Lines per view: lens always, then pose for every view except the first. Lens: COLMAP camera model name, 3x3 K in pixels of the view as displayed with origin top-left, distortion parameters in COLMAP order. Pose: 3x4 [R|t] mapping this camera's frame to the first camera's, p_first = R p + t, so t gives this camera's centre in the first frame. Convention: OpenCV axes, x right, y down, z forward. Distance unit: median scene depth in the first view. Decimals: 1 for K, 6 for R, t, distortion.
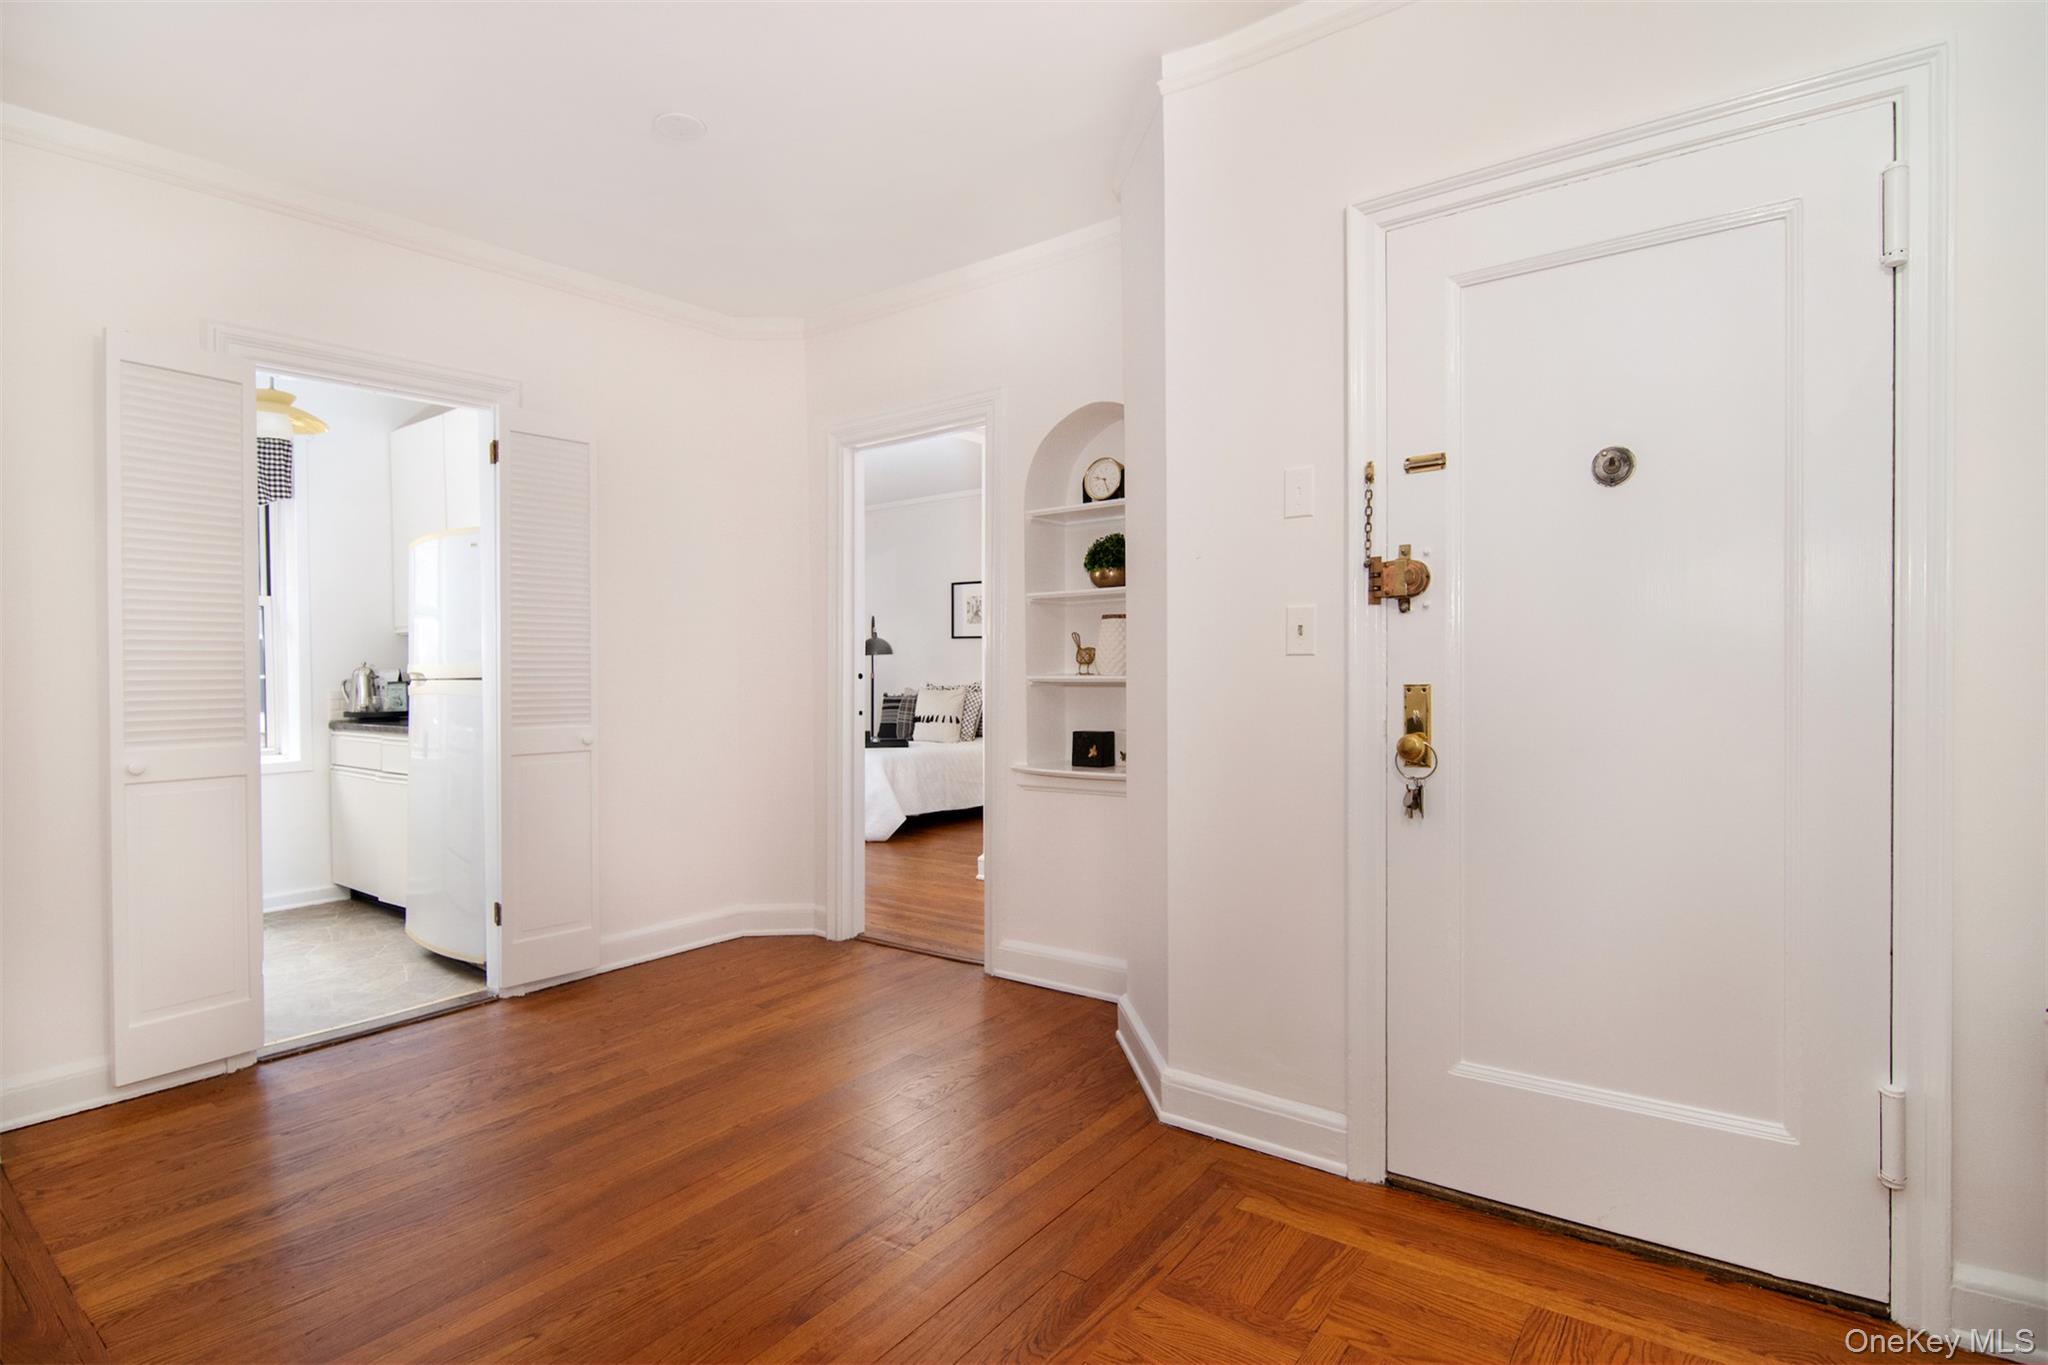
lens RADIAL K [[1025.0, 0, 1032.9], [0, 1025.0, 696.0], [0, 0, 1]] dist [0.000071, -0.012142]
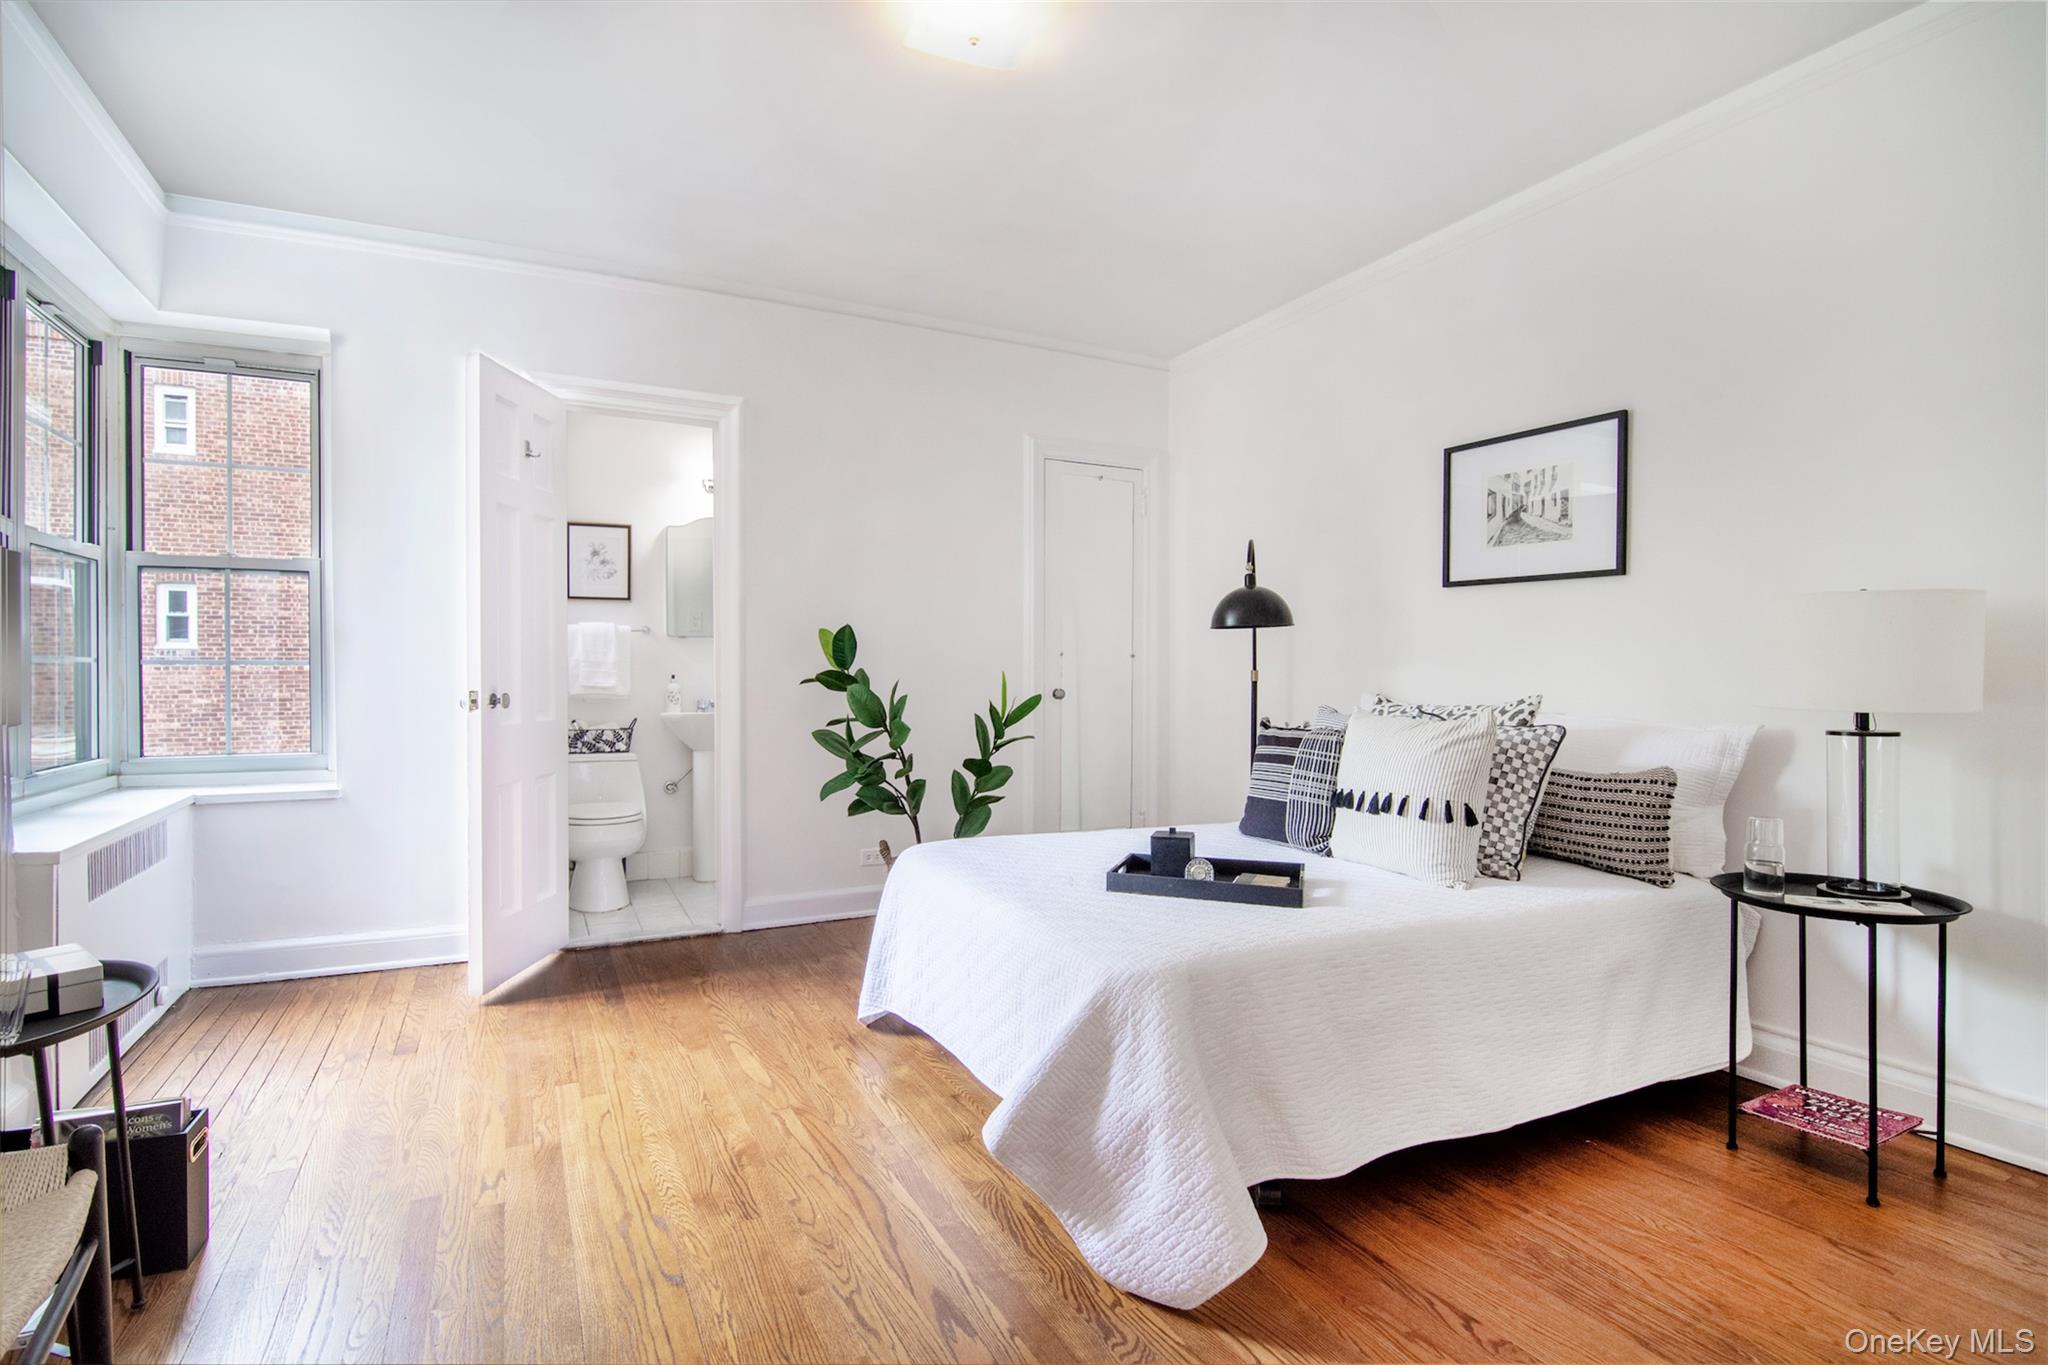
lens RADIAL K [[1025.0, 0, 1032.9], [0, 1025.0, 696.0], [0, 0, 1]] dist [0.000071, -0.012142]
pose [[0.907555, 0.021333, -0.419390, -0.061737], [-0.023582, 0.999722, -0.000178, -0.009973], [0.419270, 0.010052, 0.907806, 0.626131]]
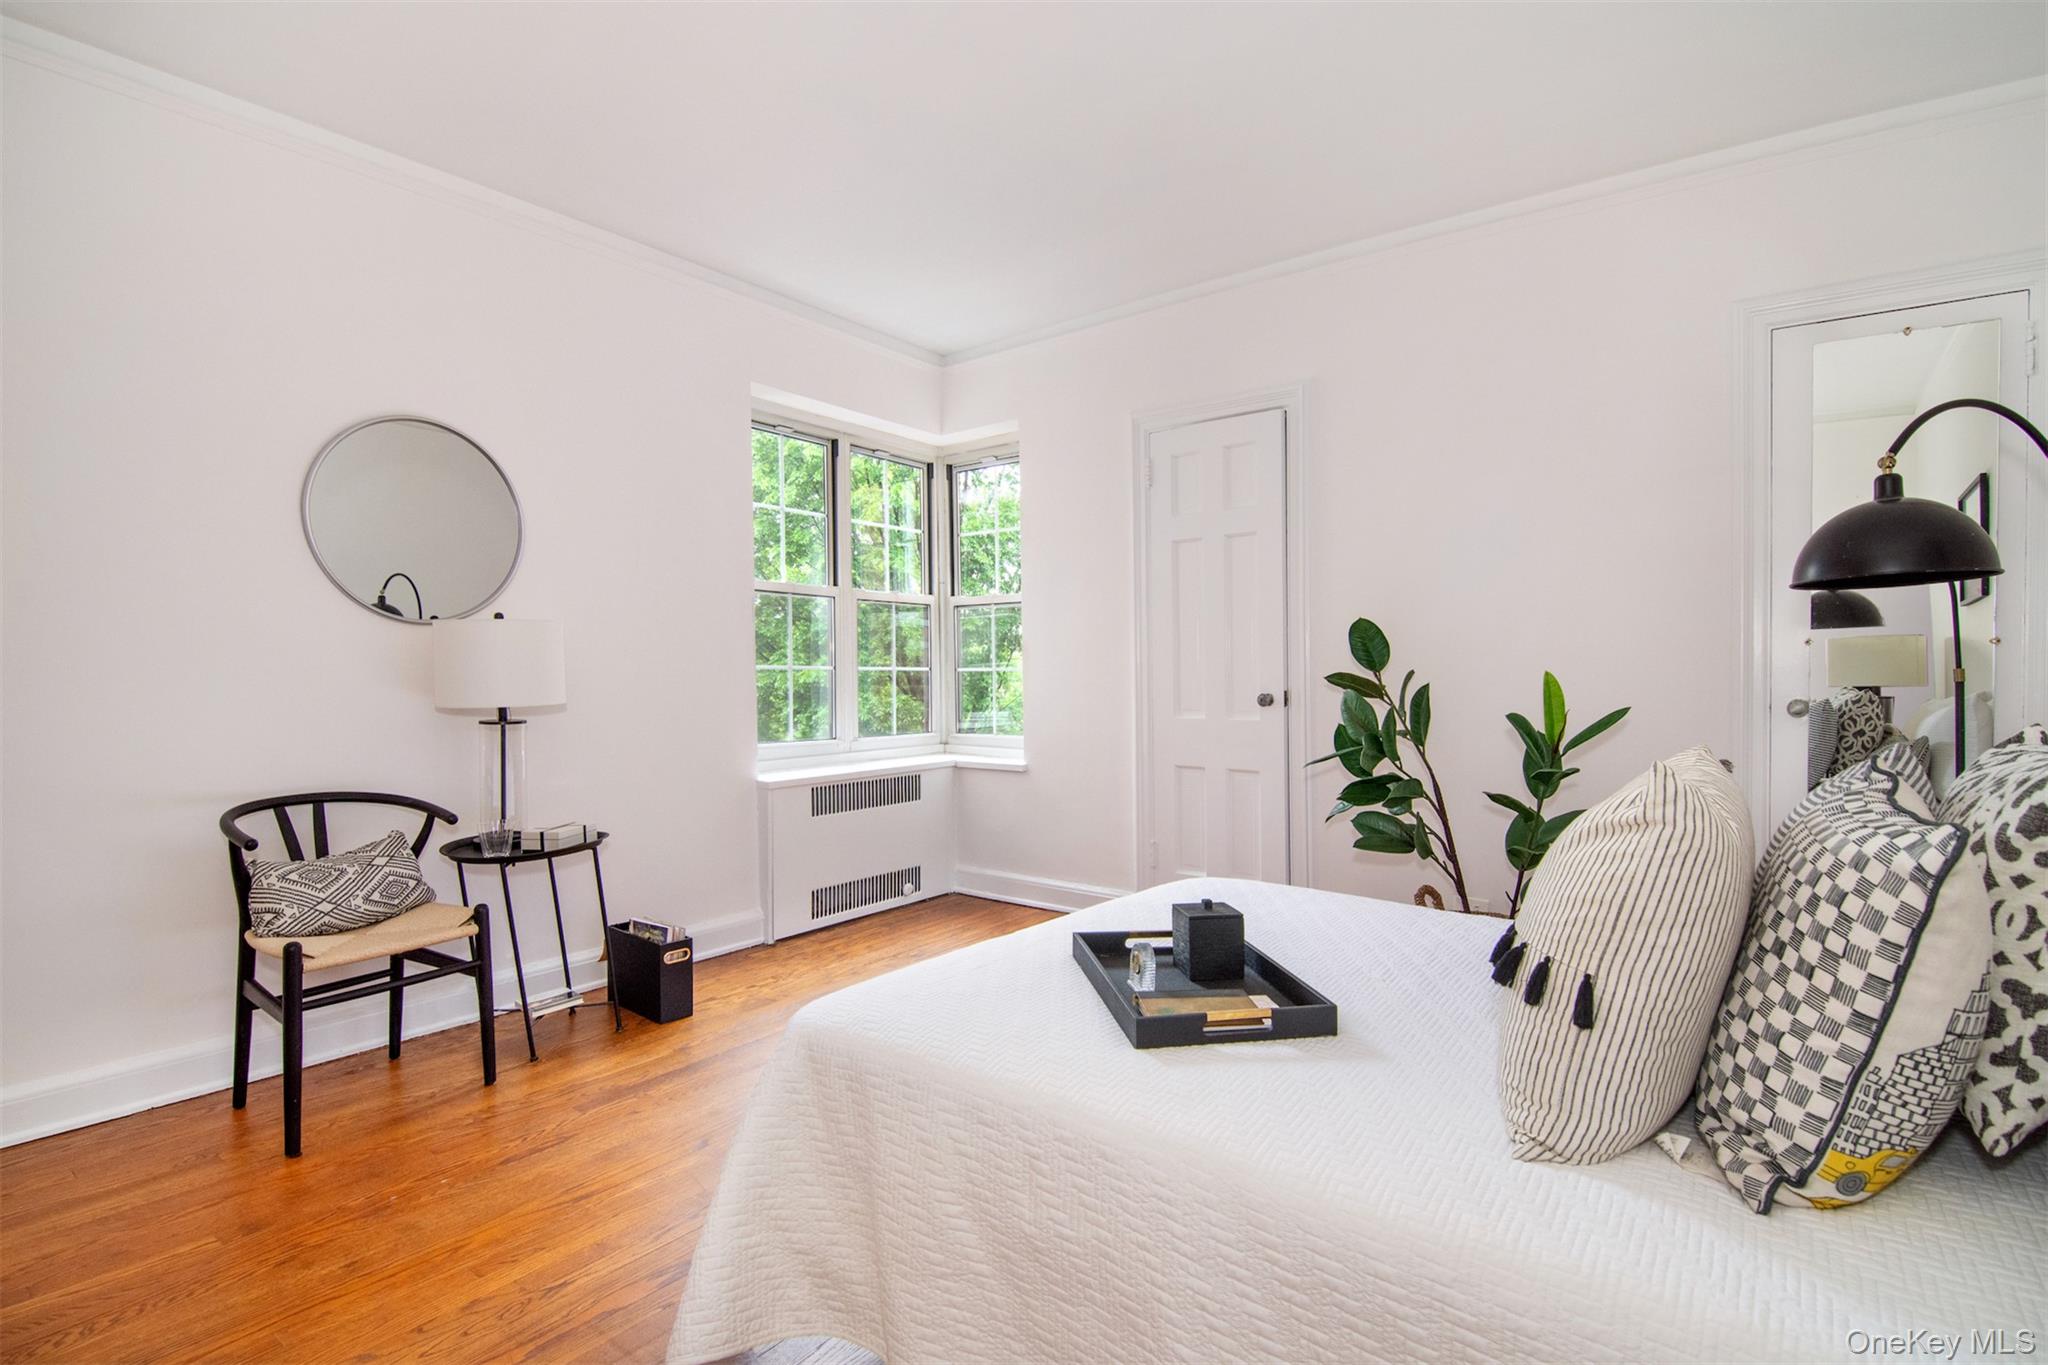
lens RADIAL K [[1028.5, 0, 1011.6], [0, 1028.5, 683.5], [0, 0, 1]] dist [0.008438, -0.010993]
pose [[-0.003639, 0.020665, -0.999780, 0.069095], [-0.019967, 0.999586, 0.020734, -0.020923], [0.999794, 0.020038, -0.003225, 0.896561]]
